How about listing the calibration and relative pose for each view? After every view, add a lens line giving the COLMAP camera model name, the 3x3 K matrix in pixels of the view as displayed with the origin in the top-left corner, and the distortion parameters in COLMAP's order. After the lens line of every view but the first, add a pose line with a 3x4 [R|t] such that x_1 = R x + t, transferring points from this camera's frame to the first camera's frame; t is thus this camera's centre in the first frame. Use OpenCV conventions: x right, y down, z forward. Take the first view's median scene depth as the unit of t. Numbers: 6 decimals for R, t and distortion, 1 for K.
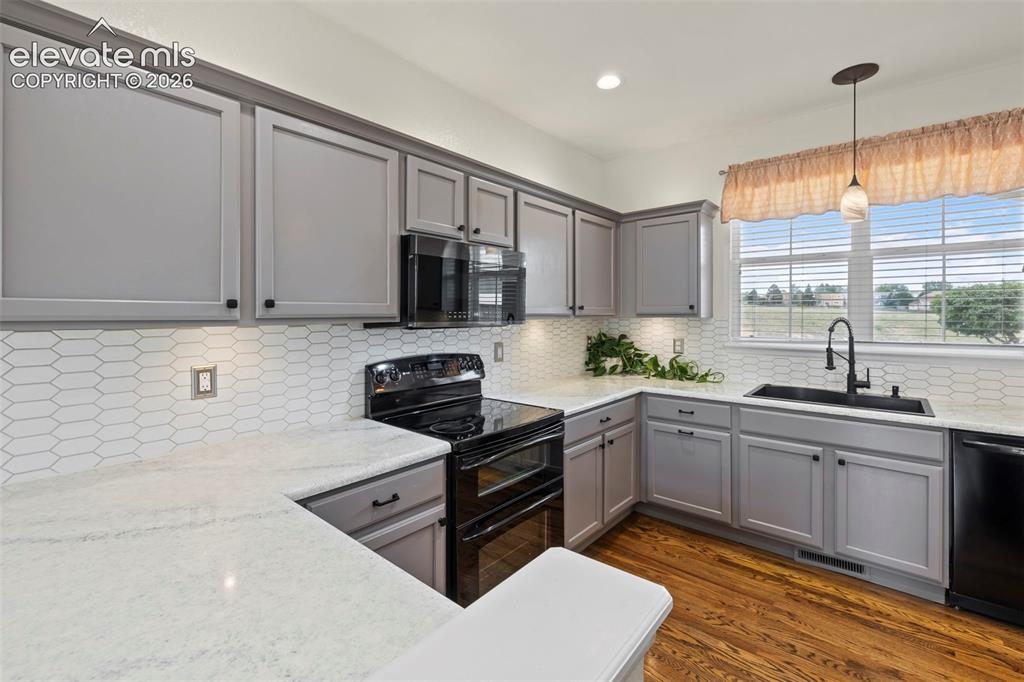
lens RADIAL K [[442.6, 0, 508.2], [0, 442.6, 314.2], [0, 0, 1]] dist [-0.001116, -0.000313]
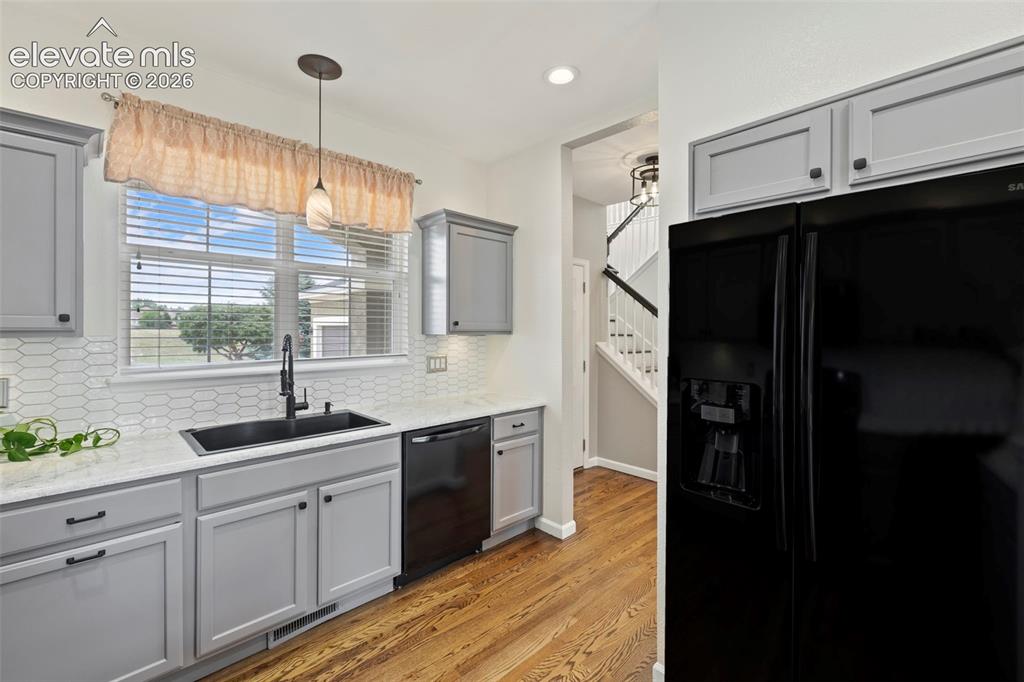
lens RADIAL K [[436.7, 0, 510.9], [0, 436.7, 327.6], [0, 0, 1]] dist [-0.001762, 0.000025]
pose [[0.101203, 0.003165, 0.994861, -0.072922], [0.000572, 0.999995, -0.003239, -0.002967], [-0.994866, 0.000897, 0.101201, 0.532129]]
